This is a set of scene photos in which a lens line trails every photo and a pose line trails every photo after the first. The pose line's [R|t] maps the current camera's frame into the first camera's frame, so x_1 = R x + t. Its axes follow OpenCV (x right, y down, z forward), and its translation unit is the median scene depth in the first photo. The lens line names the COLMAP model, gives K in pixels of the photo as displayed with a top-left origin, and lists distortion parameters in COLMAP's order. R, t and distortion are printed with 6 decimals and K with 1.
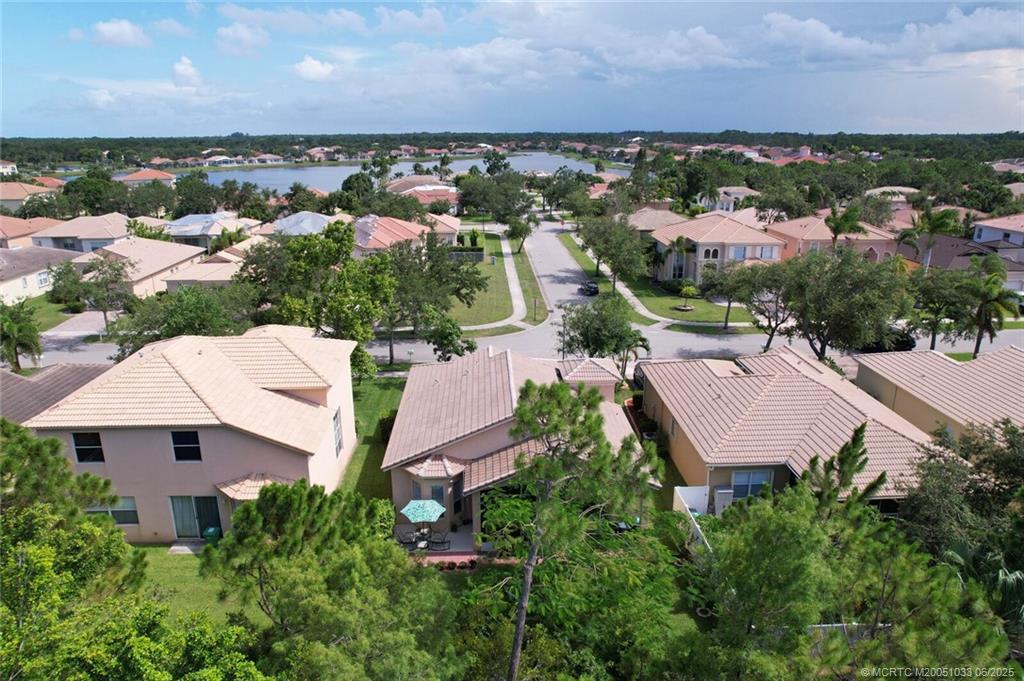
lens RADIAL K [[682.5, 0, 505.6], [0, 682.5, 341.5], [0, 0, 1]] dist [-0.073464, 0.063322]
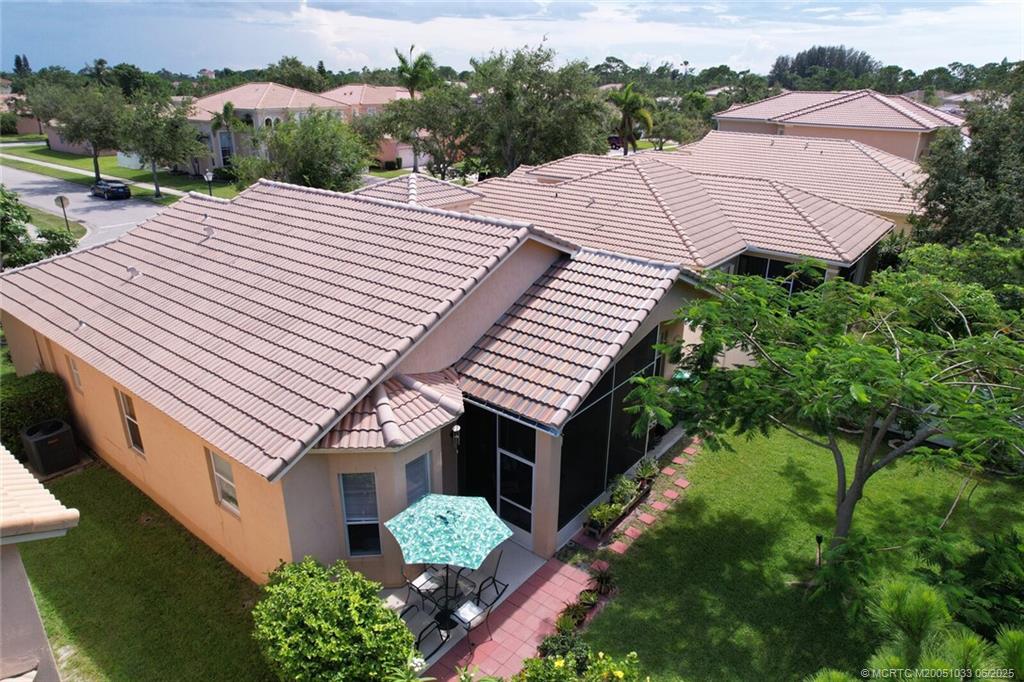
lens RADIAL K [[682.5, 0, 505.6], [0, 682.5, 342.0], [0, 0, 1]] dist [-0.073464, 0.063322]
pose [[0.663467, -0.271507, 0.697206, -0.125193], [0.219799, 0.961448, 0.165246, 0.040687], [-0.715193, 0.043610, 0.697565, 0.284254]]
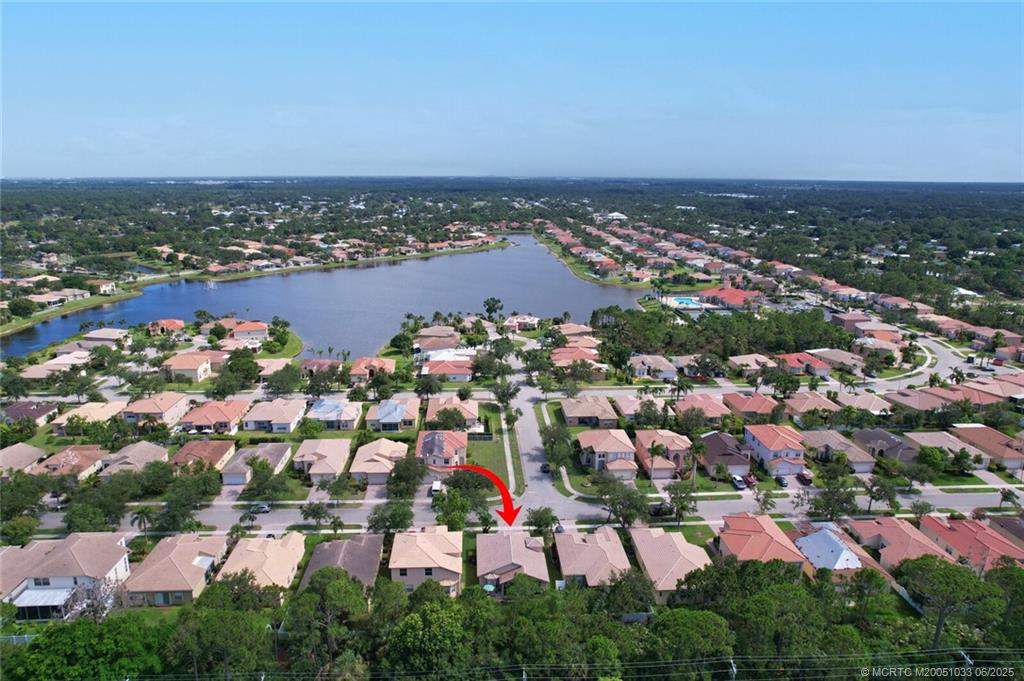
lens RADIAL K [[665.6, 0, 506.4], [0, 665.6, 342.5], [0, 0, 1]] dist [-0.068821, 0.053793]
pose [[0.999810, 0.006604, 0.018333, -0.039011], [-0.005485, 0.998157, -0.060430, -0.361397], [-0.018699, 0.060318, 0.998004, -1.115875]]
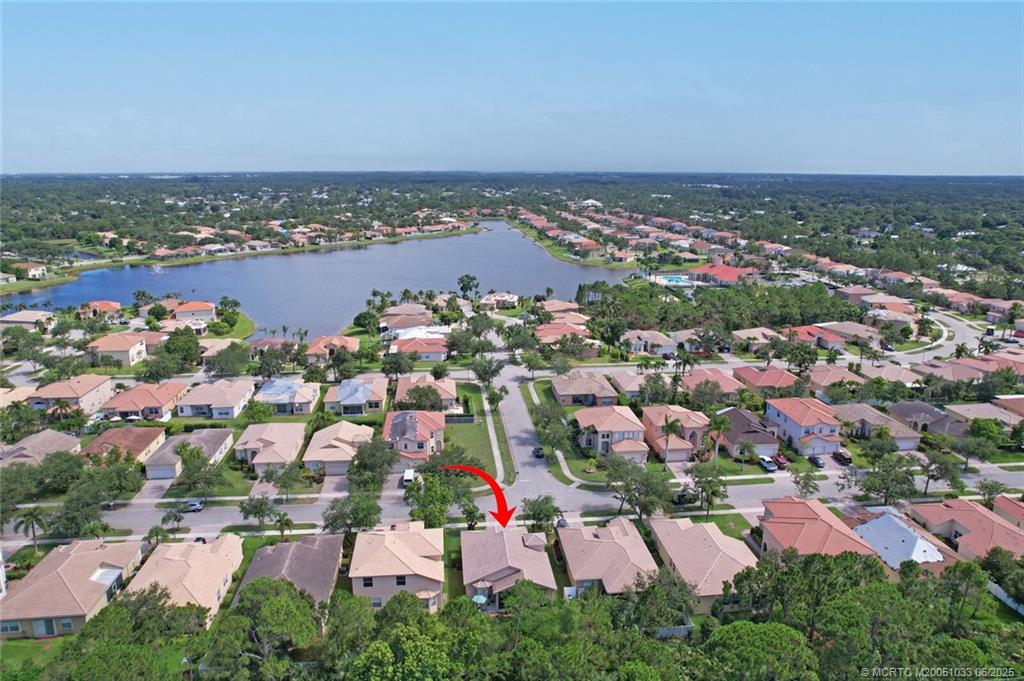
lens RADIAL K [[682.5, 0, 505.6], [0, 682.5, 341.5], [0, 0, 1]] dist [-0.073464, 0.063322]
pose [[0.998200, -0.007086, 0.059555, -0.068766], [0.010523, 0.998284, -0.057607, -0.281355], [-0.059045, 0.058130, 0.996561, -0.807413]]
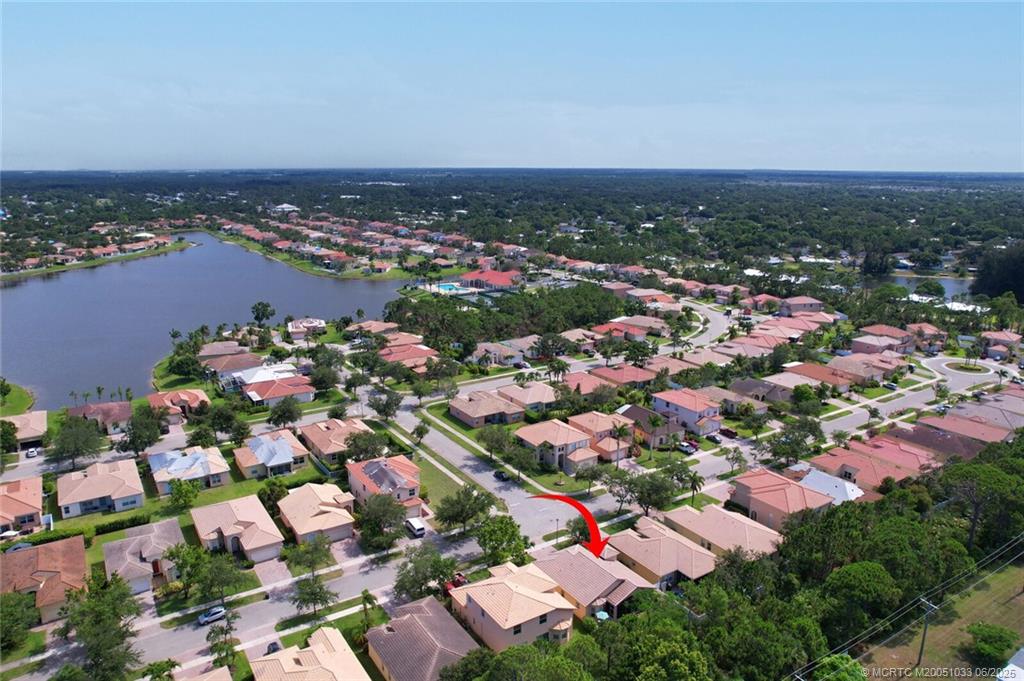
lens RADIAL K [[693.2, 0, 508.7], [0, 693.2, 360.4], [0, 0, 1]] dist [-0.076934, 0.063017]
pose [[0.863142, -0.129724, 0.488014, -0.783055], [0.146145, 0.989253, 0.004480, -0.419737], [-0.483351, 0.067454, 0.872824, -0.706727]]
